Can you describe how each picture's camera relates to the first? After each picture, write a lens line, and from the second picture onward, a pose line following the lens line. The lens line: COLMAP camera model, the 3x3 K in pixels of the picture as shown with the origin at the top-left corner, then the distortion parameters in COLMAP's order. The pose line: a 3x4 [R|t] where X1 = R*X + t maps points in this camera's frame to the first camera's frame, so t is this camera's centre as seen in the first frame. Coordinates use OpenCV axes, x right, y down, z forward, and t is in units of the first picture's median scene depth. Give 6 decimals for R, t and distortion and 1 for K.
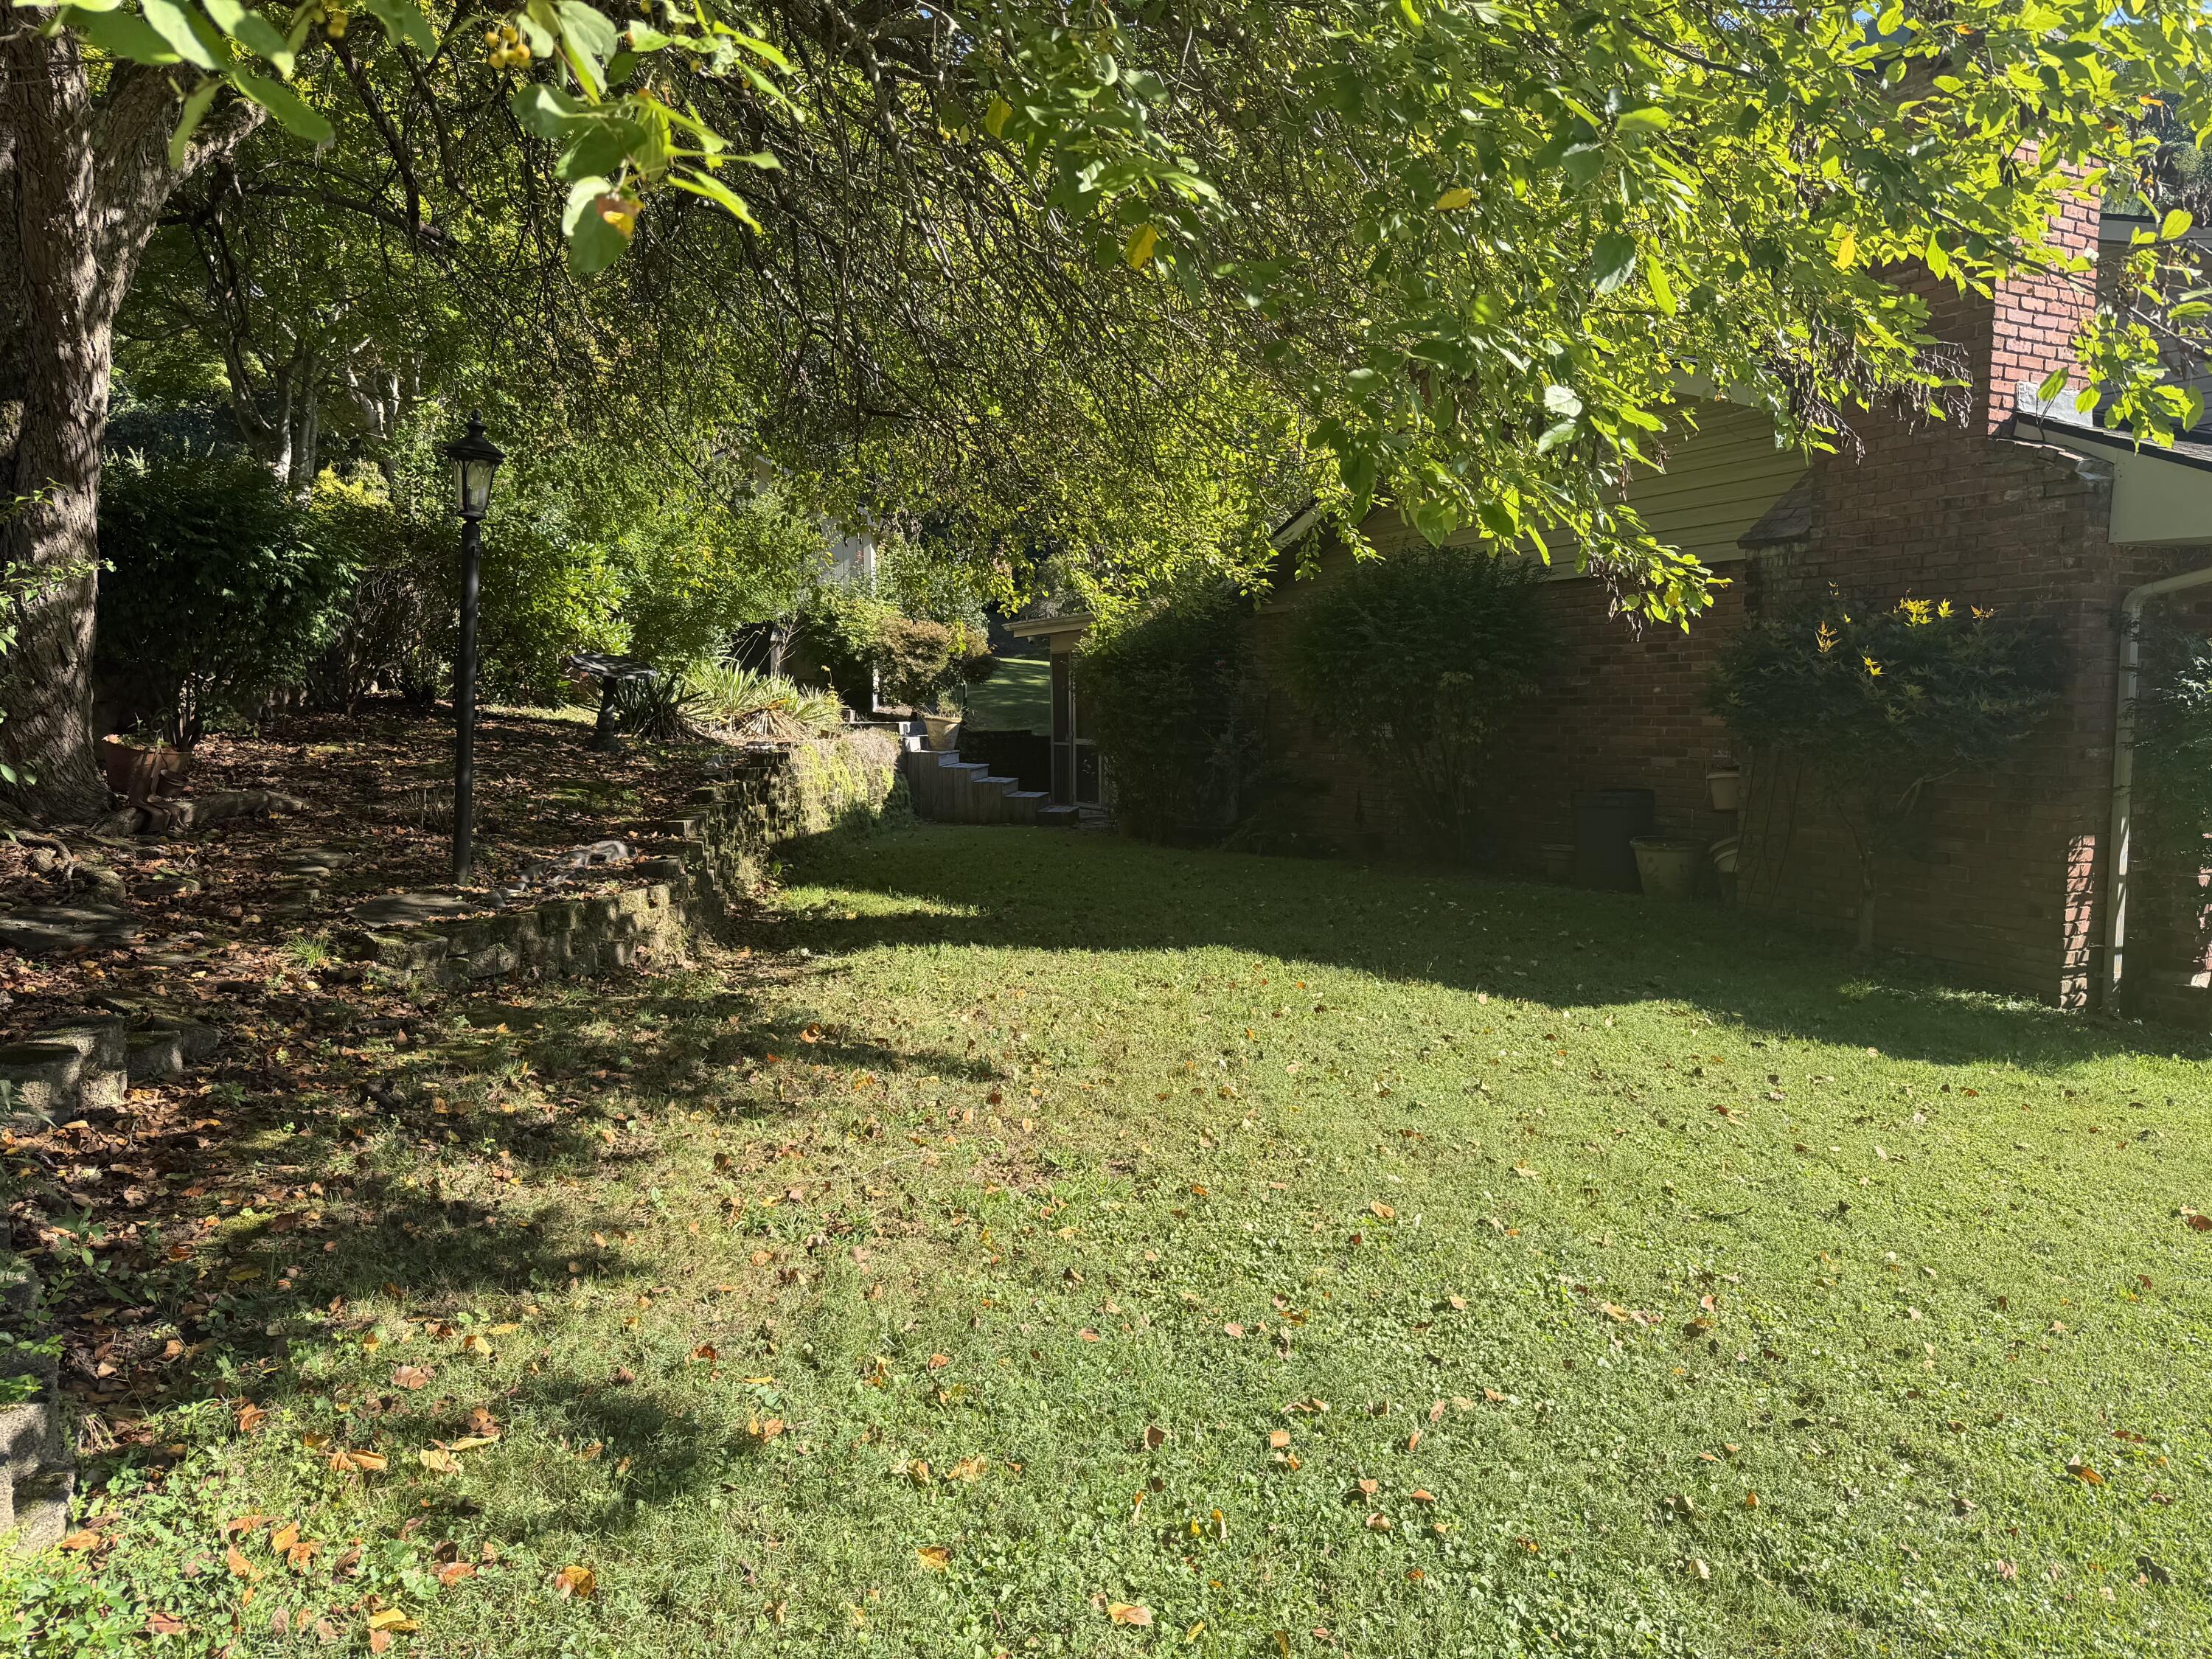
lens RADIAL K [[1532.6, 0, 1112.8], [0, 1532.6, 816.6], [0, 0, 1]] dist [0.032450, -0.044680]
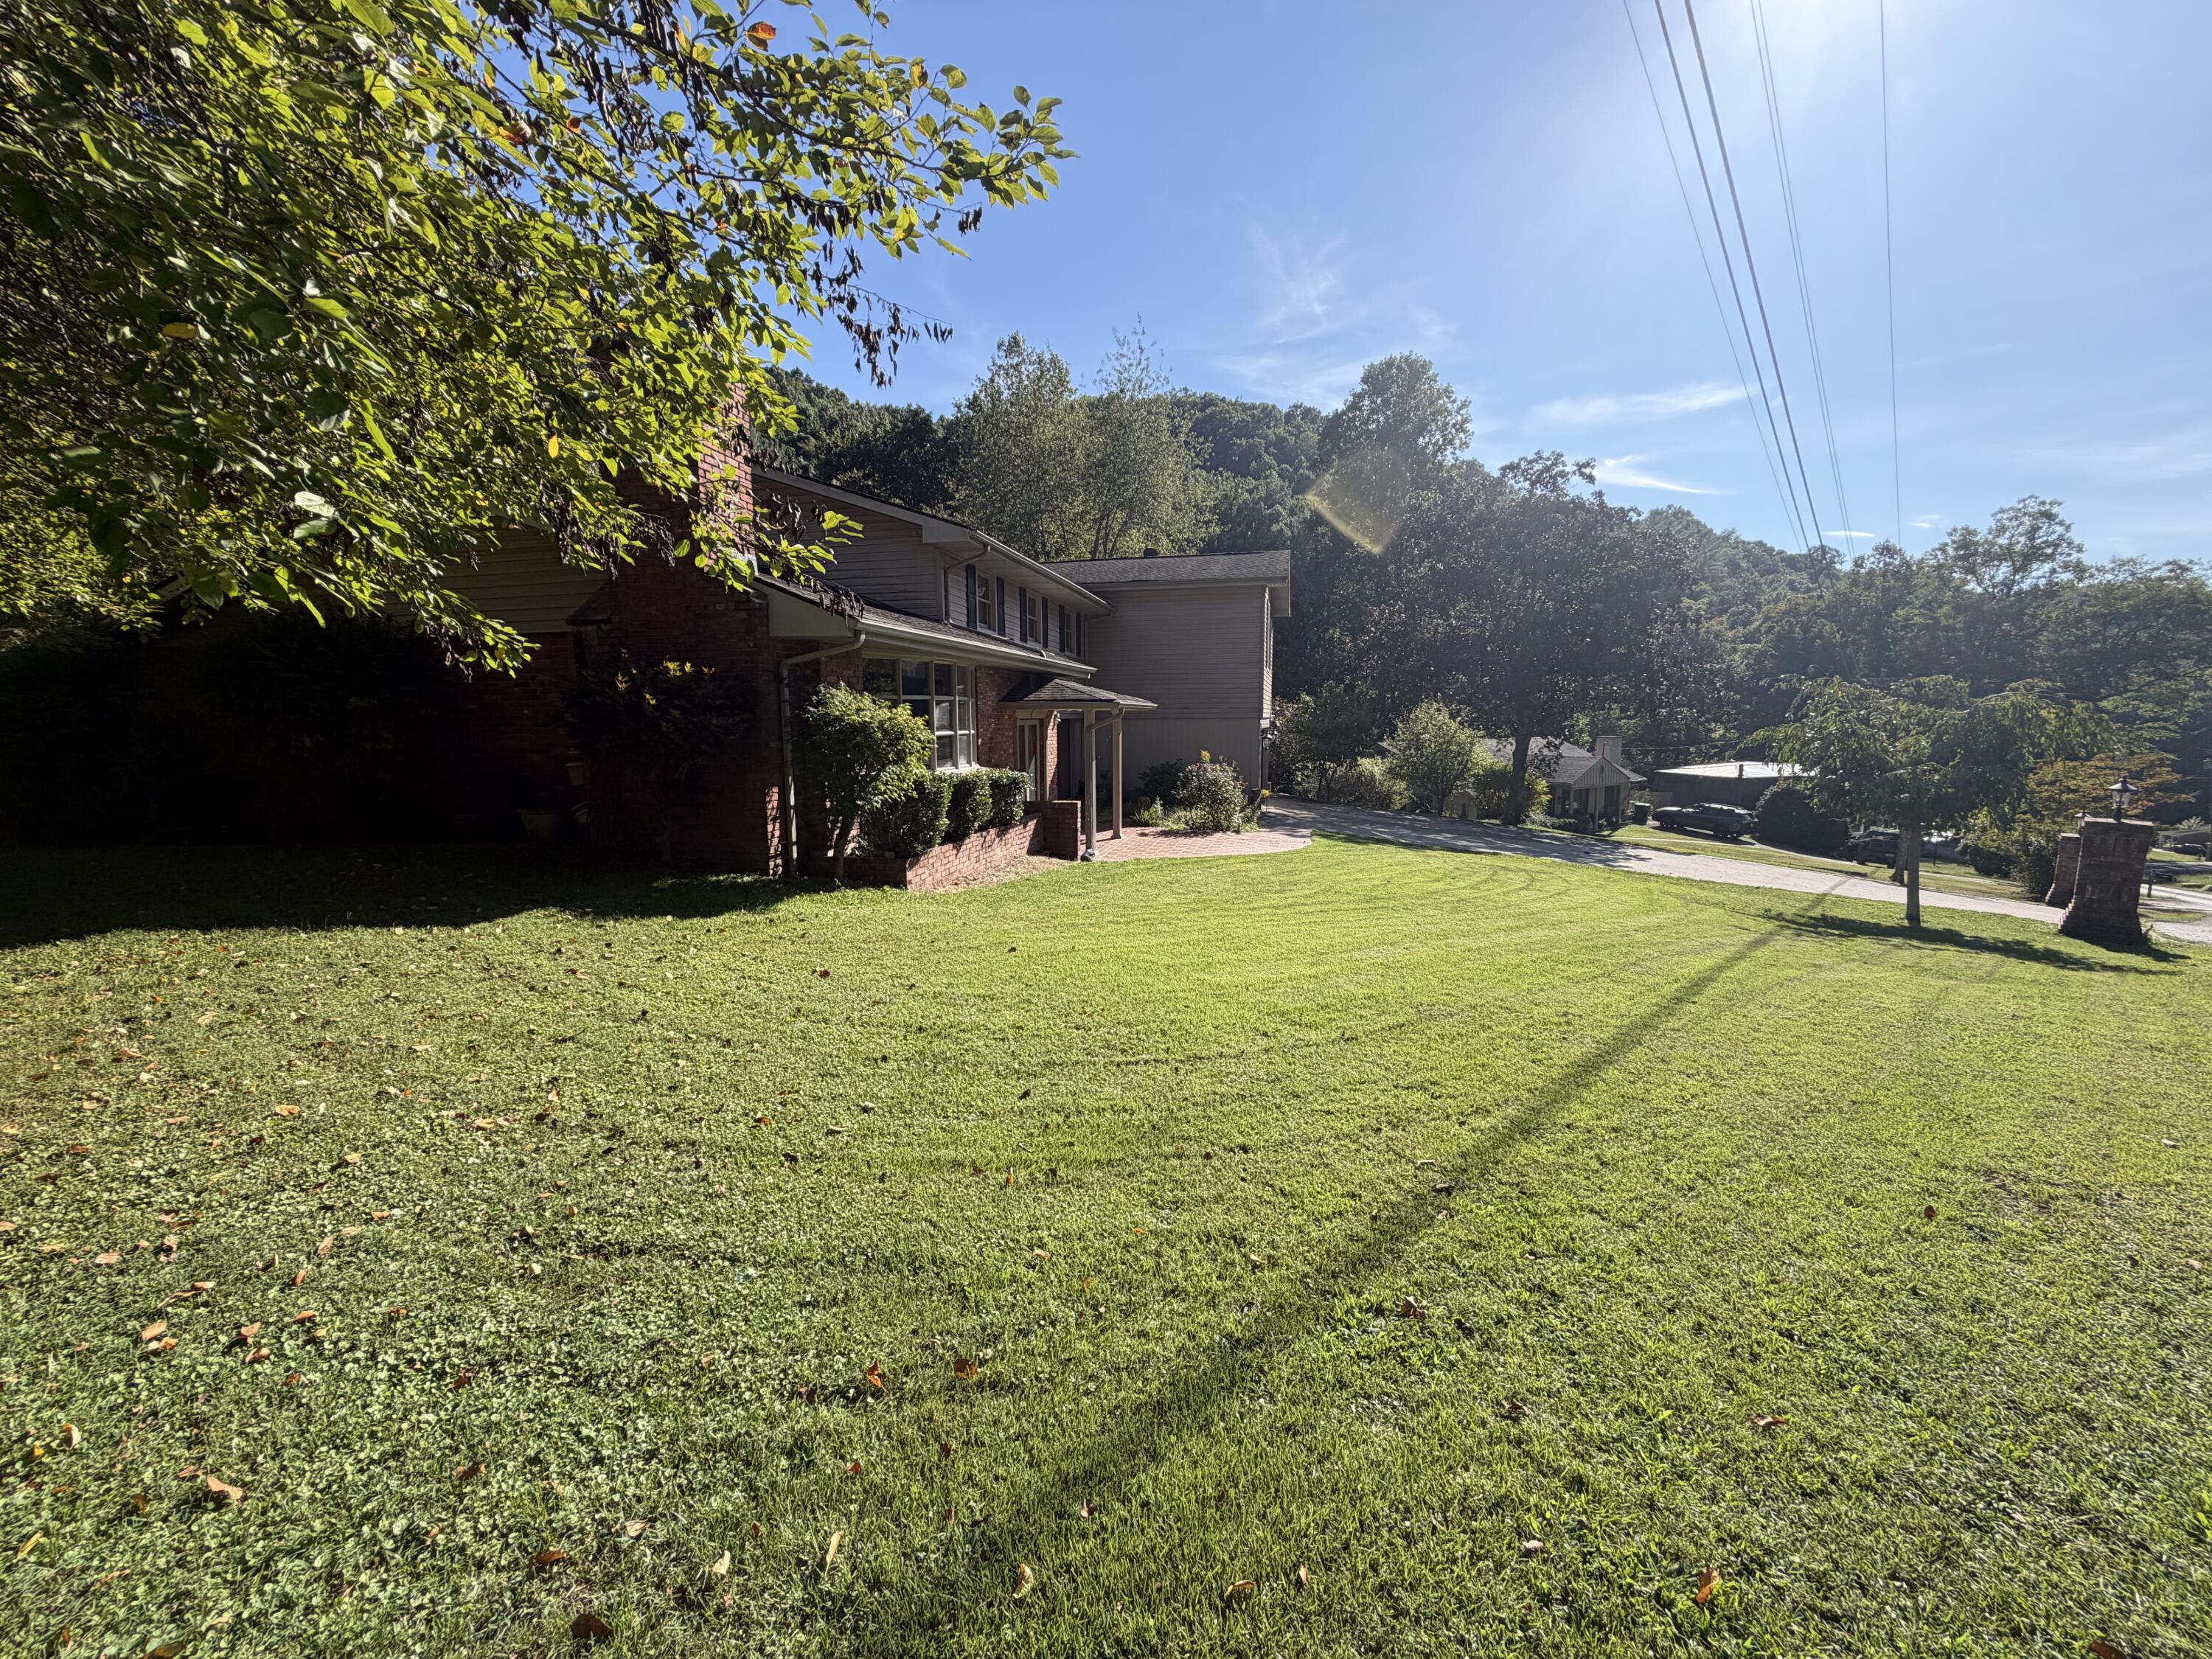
lens RADIAL K [[866.9, 0, 1097.6], [0, 866.9, 824.6], [0, 0, 1]] dist [-0.004219, 0.000813]
pose [[0.629056, -0.101718, 0.770676, 0.055805], [0.063154, 0.994812, 0.079752, -0.003362], [-0.774790, -0.001497, 0.632217, -0.011675]]
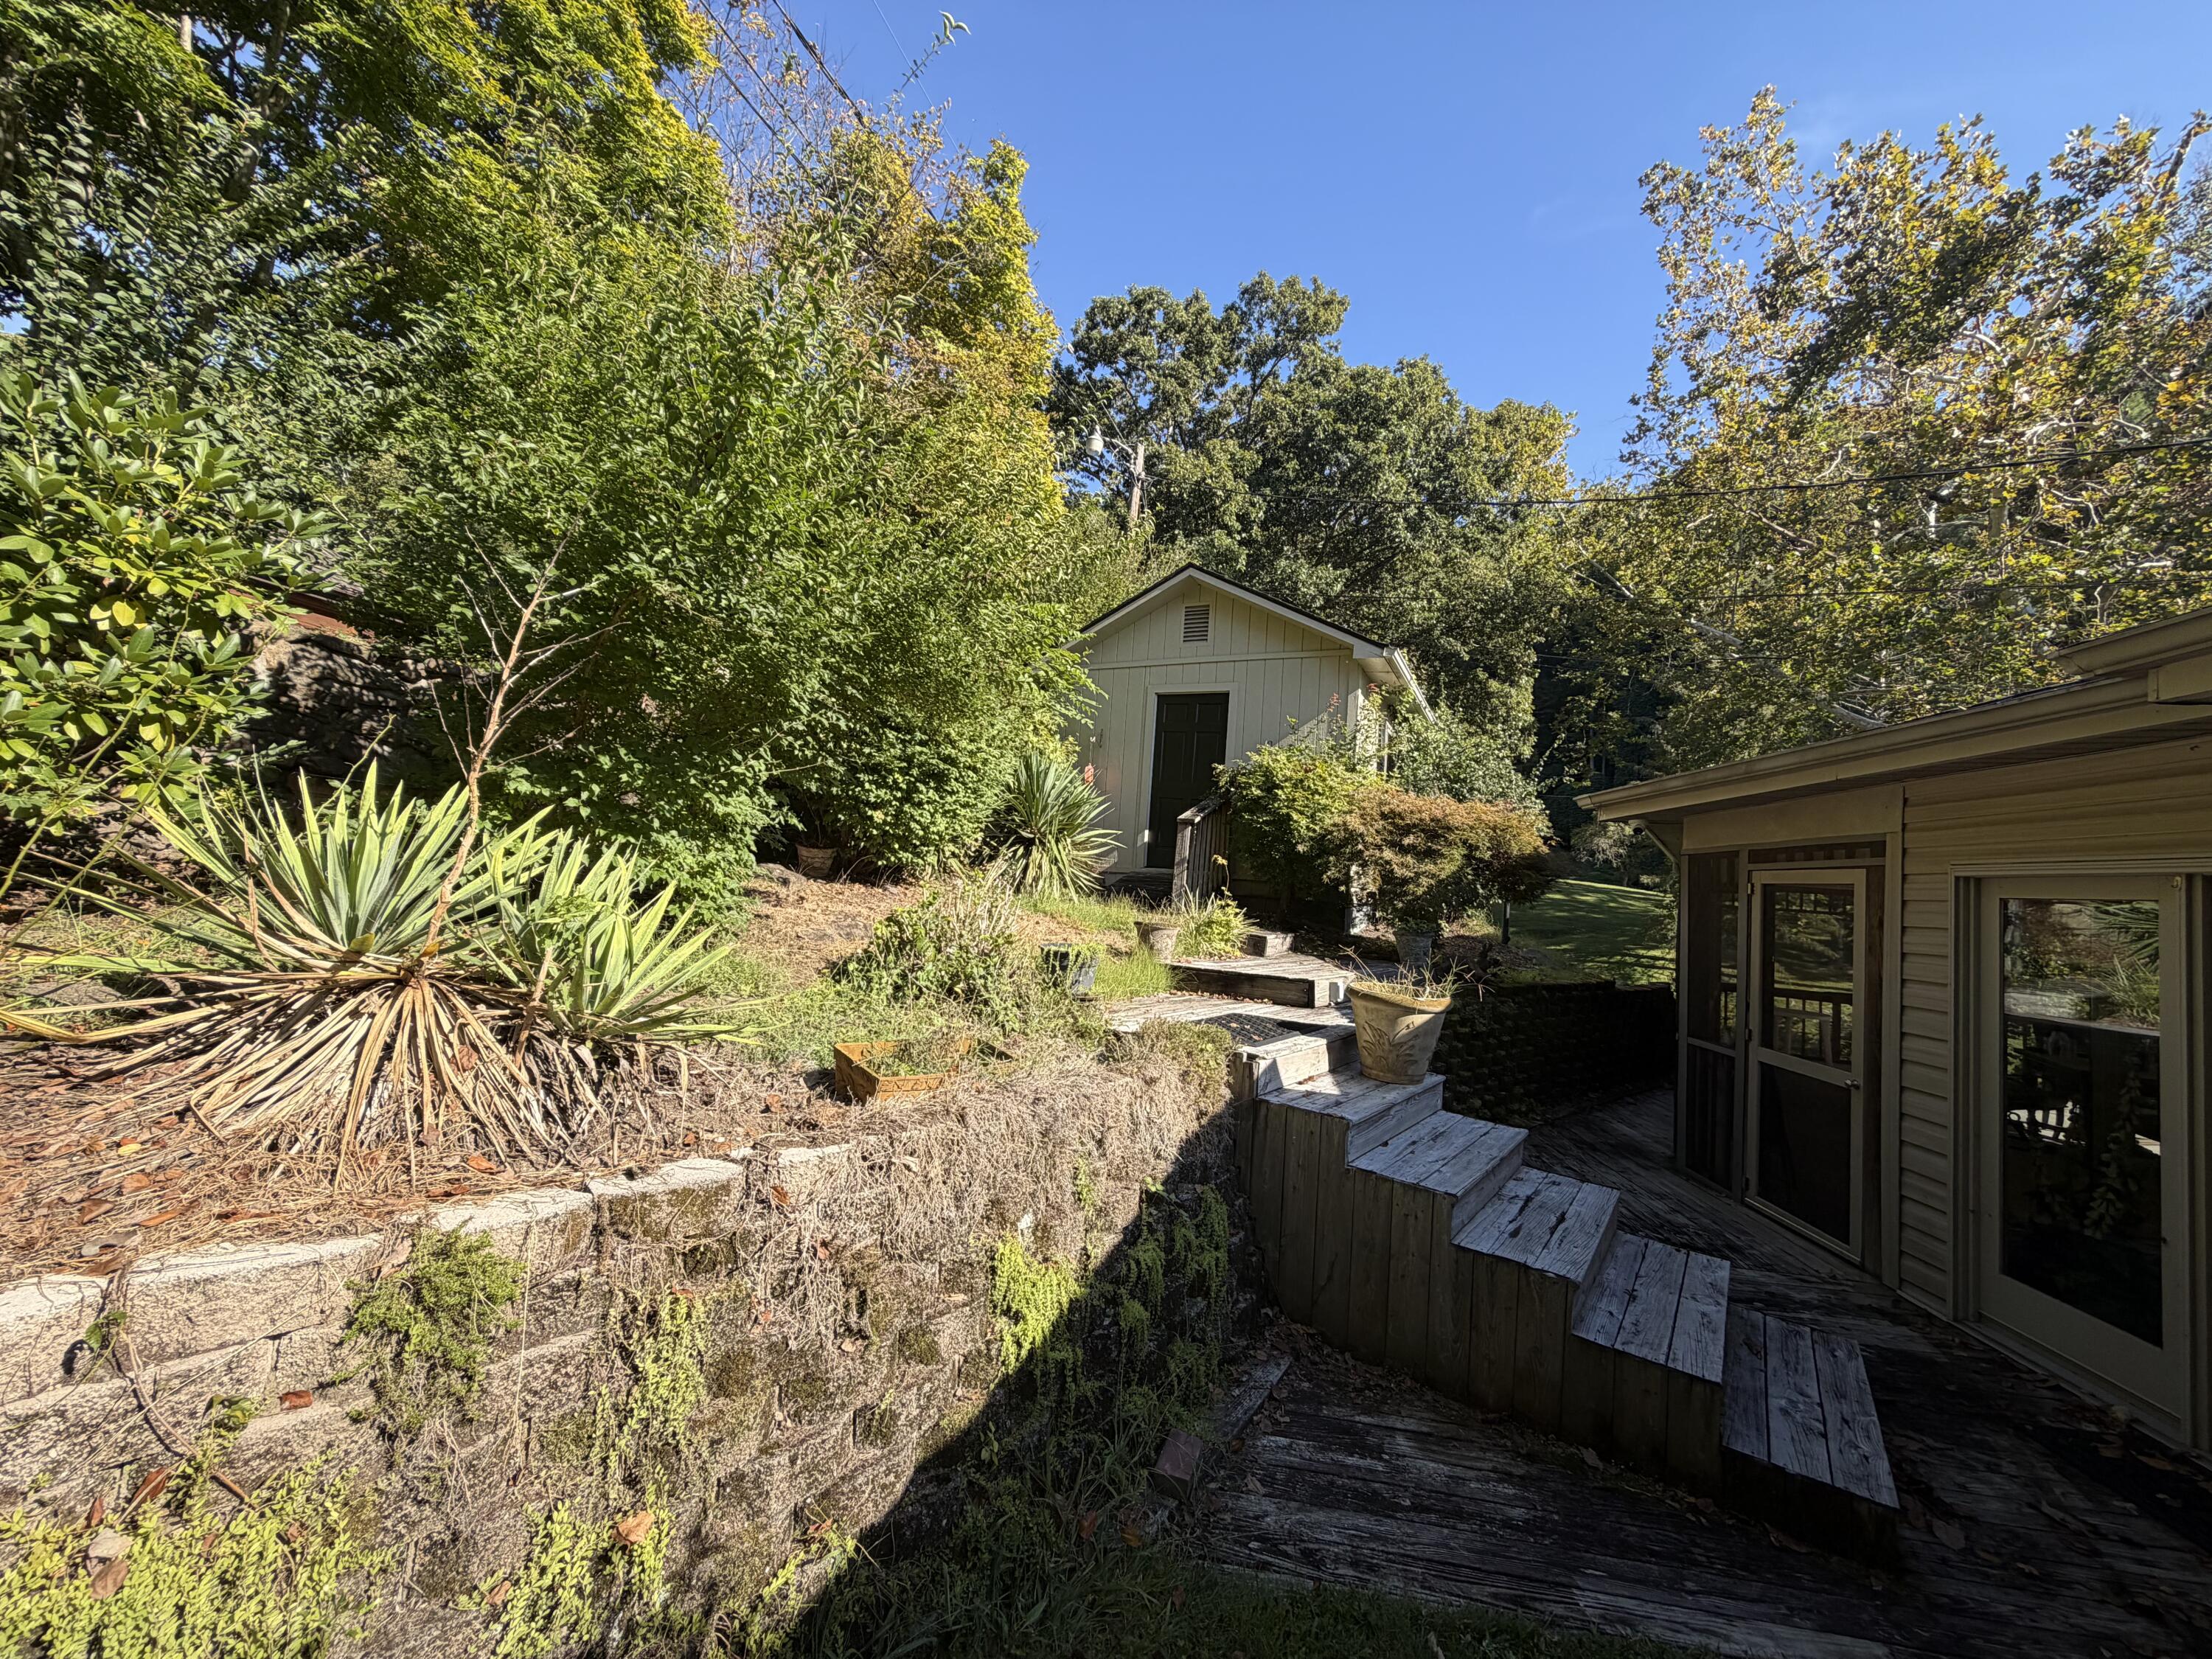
lens RADIAL K [[866.9, 0, 1105.9], [0, 866.9, 825.6], [0, 0, 1]] dist [-0.004219, 0.000813]
pose [[0.847009, 0.025787, -0.530953, -0.159439], [-0.106818, 0.986706, -0.122480, -0.195973], [0.520736, 0.160457, 0.838503, 2.110928]]
